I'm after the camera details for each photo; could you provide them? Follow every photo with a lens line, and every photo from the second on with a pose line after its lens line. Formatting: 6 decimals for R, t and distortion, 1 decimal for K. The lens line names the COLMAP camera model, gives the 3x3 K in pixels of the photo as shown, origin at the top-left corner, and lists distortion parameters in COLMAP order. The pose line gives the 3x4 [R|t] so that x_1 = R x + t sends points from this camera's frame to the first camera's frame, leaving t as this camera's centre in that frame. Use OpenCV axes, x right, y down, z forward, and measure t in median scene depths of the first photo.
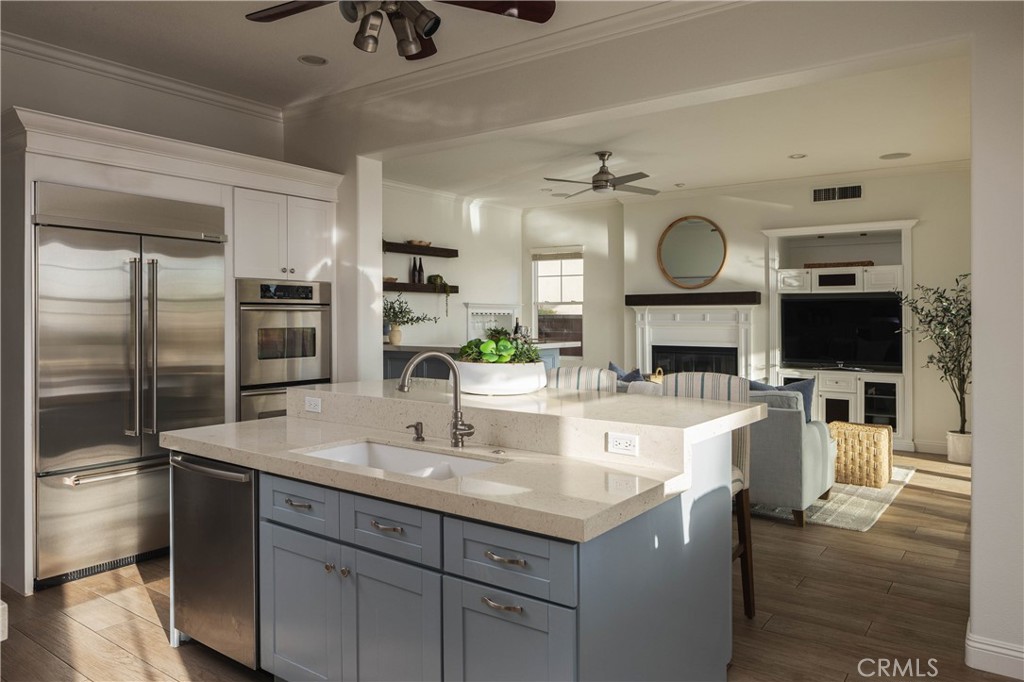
lens RADIAL K [[697.0, 0, 510.2], [0, 697.0, 311.8], [0, 0, 1]] dist [-0.006821, -0.001570]
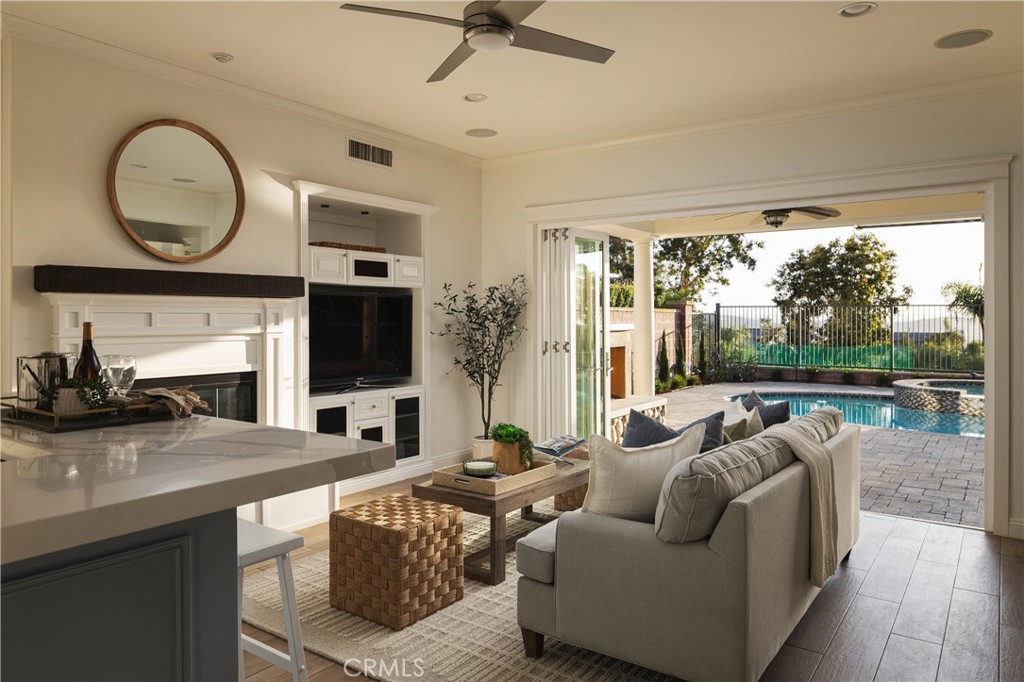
lens RADIAL K [[697.0, 0, 510.2], [0, 697.0, 311.8], [0, 0, 1]] dist [-0.006821, -0.001570]
pose [[-0.015314, 0.008736, 0.999845, -0.277706], [-0.000377, 0.999962, -0.008743, 0.006943], [-0.999883, -0.000510, -0.015310, 0.848155]]
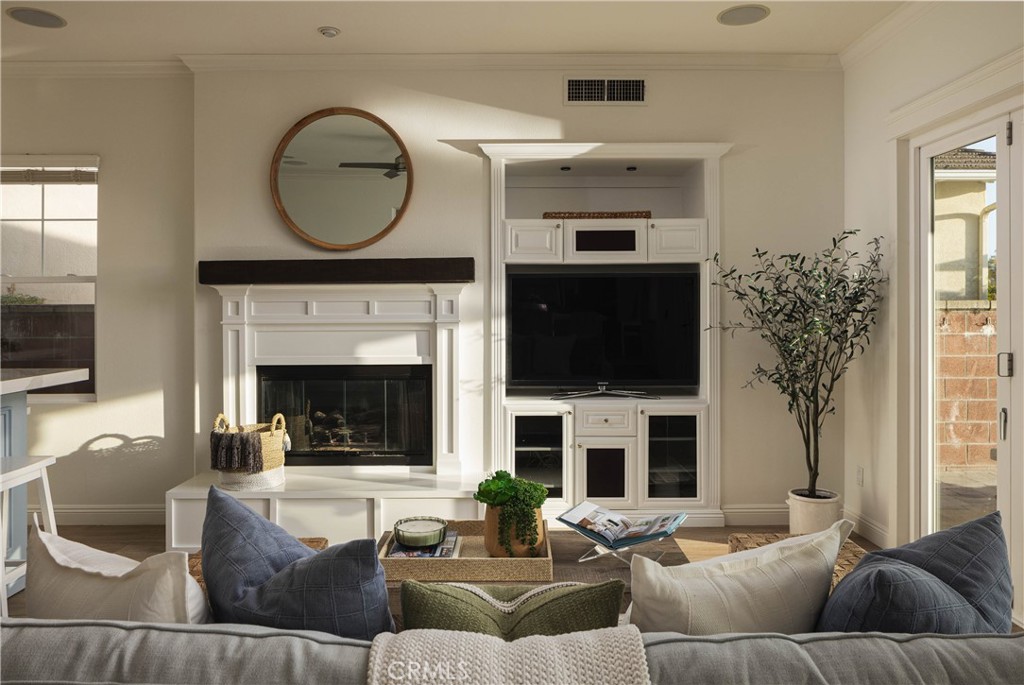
lens RADIAL K [[680.5, 0, 481.6], [0, 680.5, 305.8], [0, 0, 1]] dist [-0.040094, -0.000547]
pose [[0.802428, -0.004241, 0.596734, 0.053427], [0.003166, 0.999991, 0.002850, 0.005837], [-0.596740, -0.000397, 0.802434, 0.602839]]
